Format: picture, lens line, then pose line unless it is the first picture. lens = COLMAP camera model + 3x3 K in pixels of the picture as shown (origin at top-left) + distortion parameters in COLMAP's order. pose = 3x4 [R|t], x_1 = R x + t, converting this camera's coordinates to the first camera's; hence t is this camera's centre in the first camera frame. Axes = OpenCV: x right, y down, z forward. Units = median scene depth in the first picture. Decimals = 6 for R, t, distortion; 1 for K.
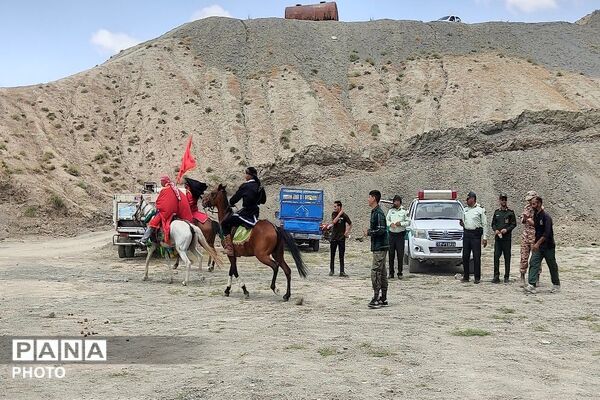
lens RADIAL K [[1178.7, 0, 299.9], [0, 1178.7, 200.1], [0, 0, 1]] dist [0.125787, 0.000000]
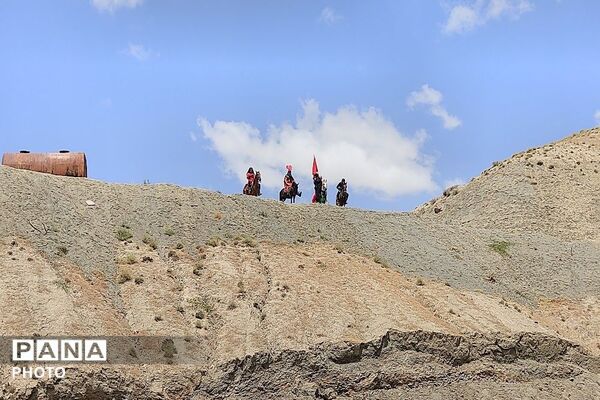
lens RADIAL K [[1178.7, 0, 300.1], [0, 1178.7, 200.2], [0, 0, 1]] dist [0.125787, 0.000000]
pose [[0.910443, 0.102127, 0.400828, -0.128321], [-0.007134, 0.972773, -0.231650, 0.008010], [-0.413572, 0.208044, 0.886383, 0.405264]]
